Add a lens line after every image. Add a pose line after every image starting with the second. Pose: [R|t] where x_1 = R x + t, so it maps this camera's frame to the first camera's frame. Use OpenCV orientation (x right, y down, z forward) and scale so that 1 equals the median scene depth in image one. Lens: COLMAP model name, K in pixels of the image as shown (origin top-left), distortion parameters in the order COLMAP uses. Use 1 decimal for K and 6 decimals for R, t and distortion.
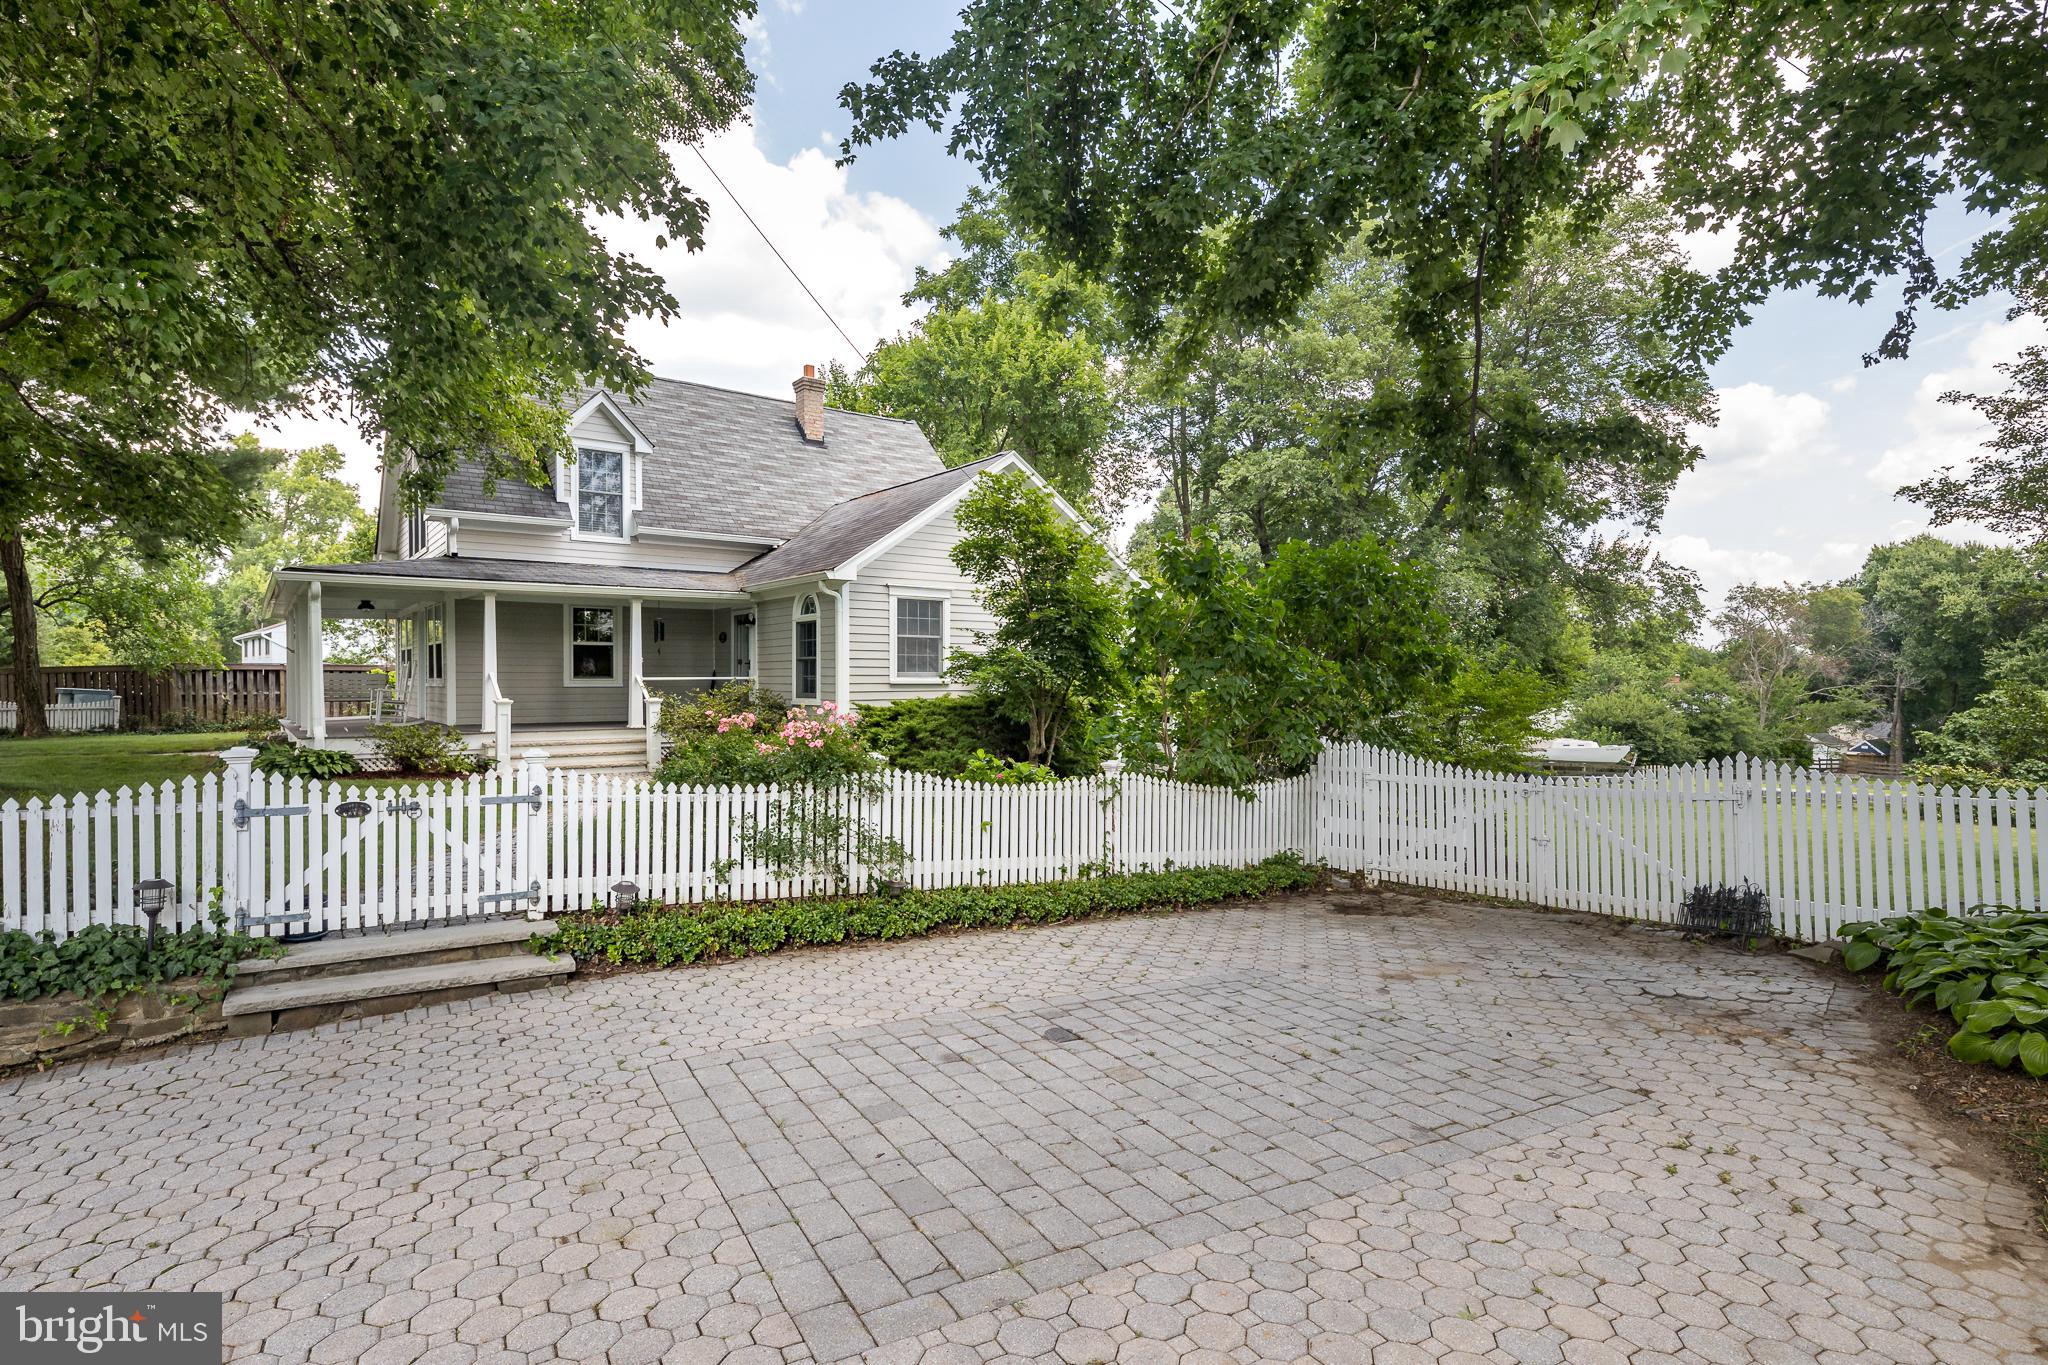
lens RADIAL K [[1036.2, 0, 995.7], [0, 1036.2, 674.0], [0, 0, 1]] dist [-0.002186, -0.000928]
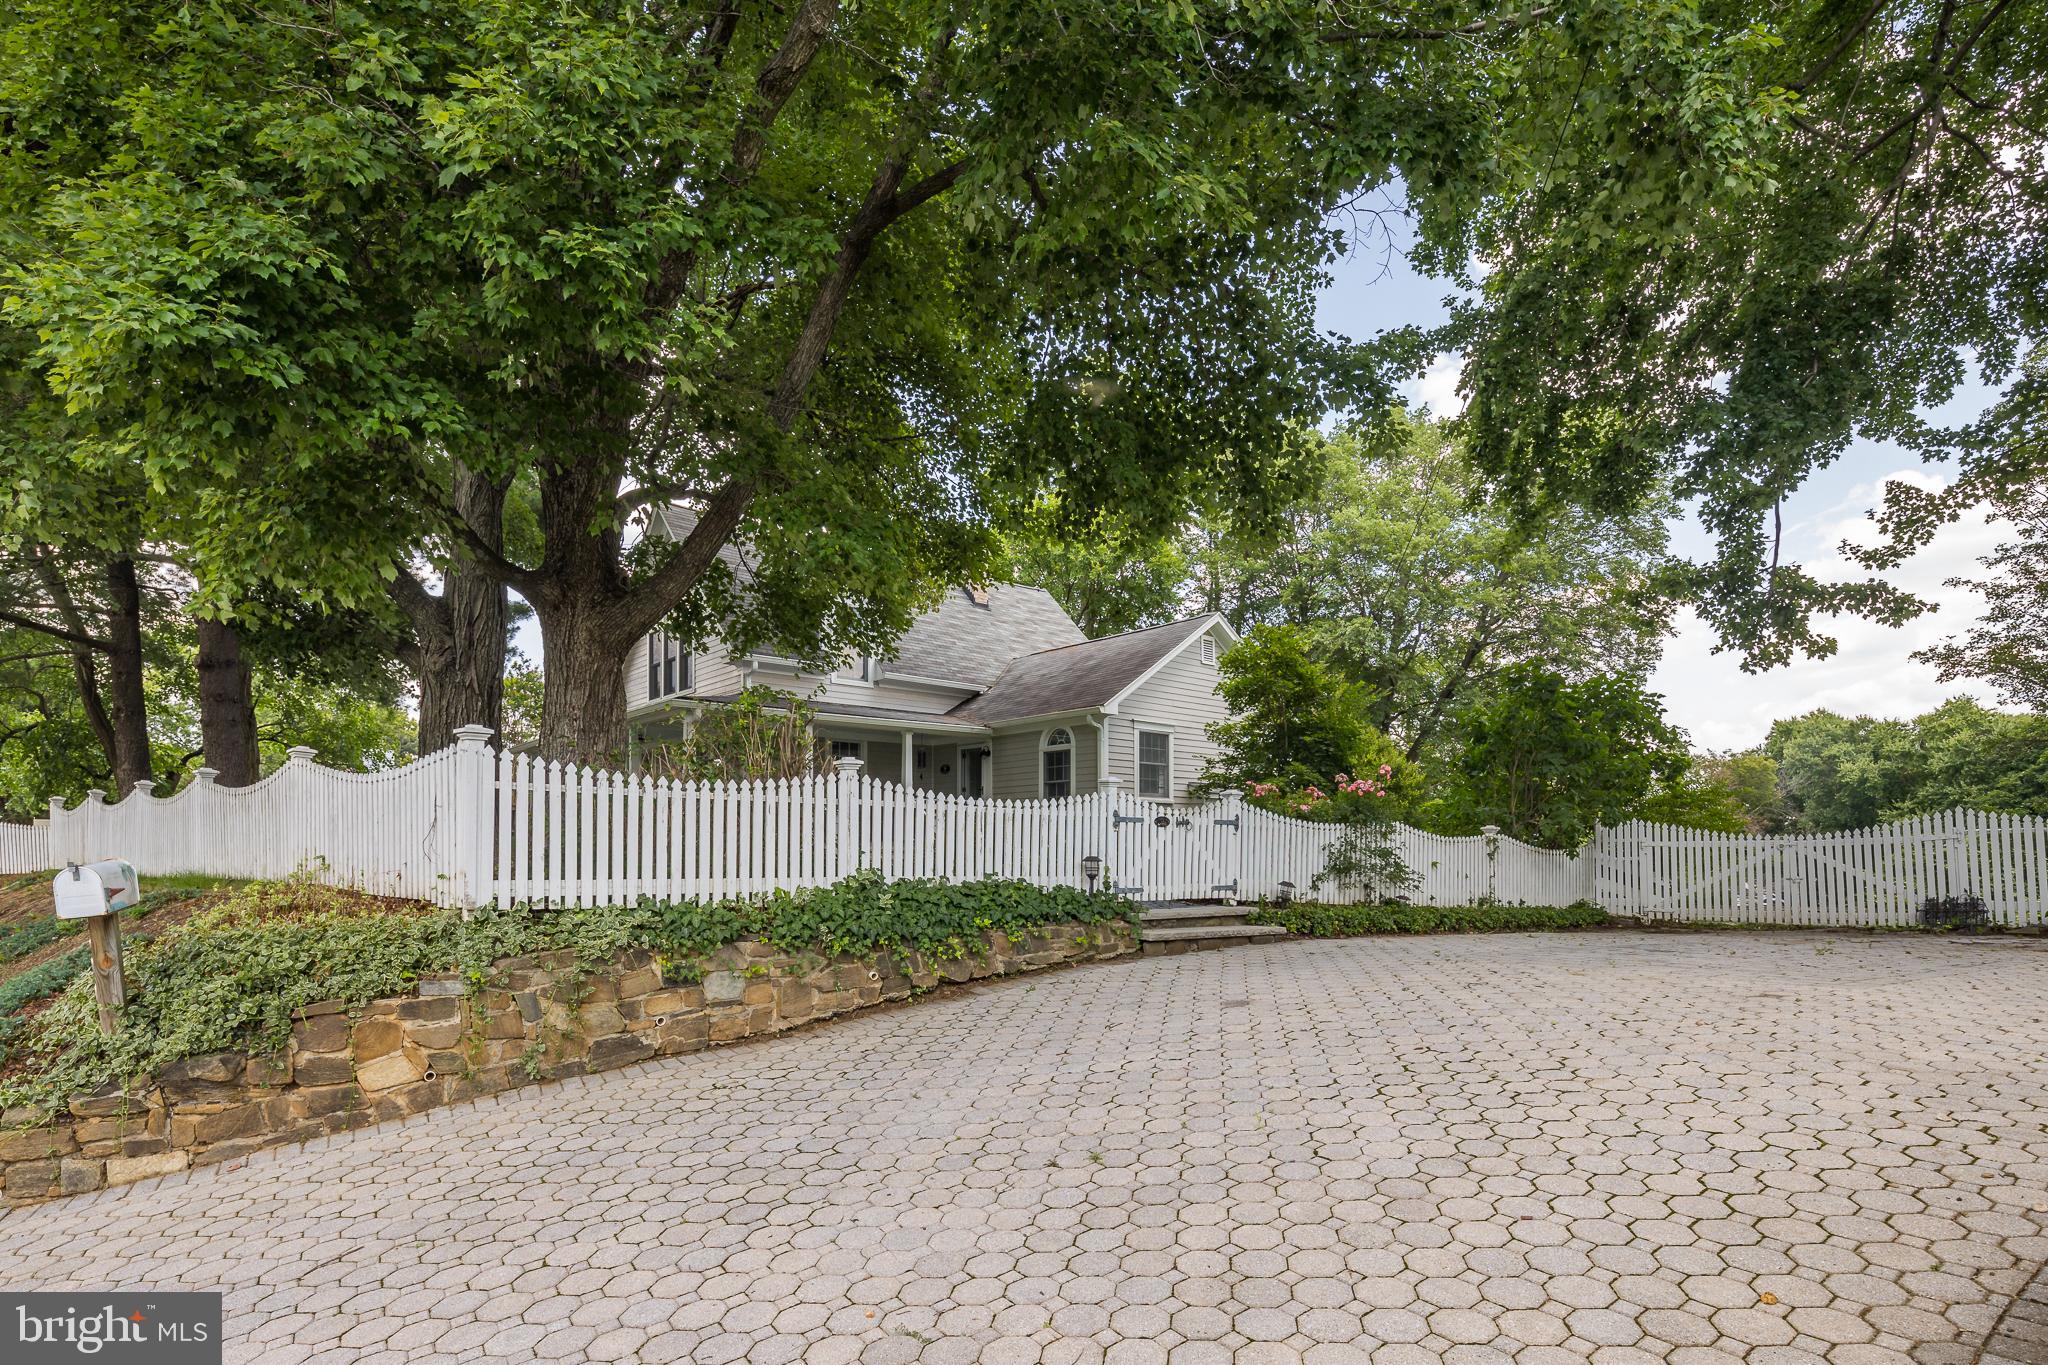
lens RADIAL K [[992.7, 0, 1021.7], [0, 992.7, 818.9], [0, 0, 1]] dist [-0.005656, -0.000861]
pose [[0.997955, 0.002641, 0.063859, -0.310487], [-0.001375, 0.999802, -0.019856, 0.053048], [-0.063899, 0.019728, 0.997761, -0.145101]]
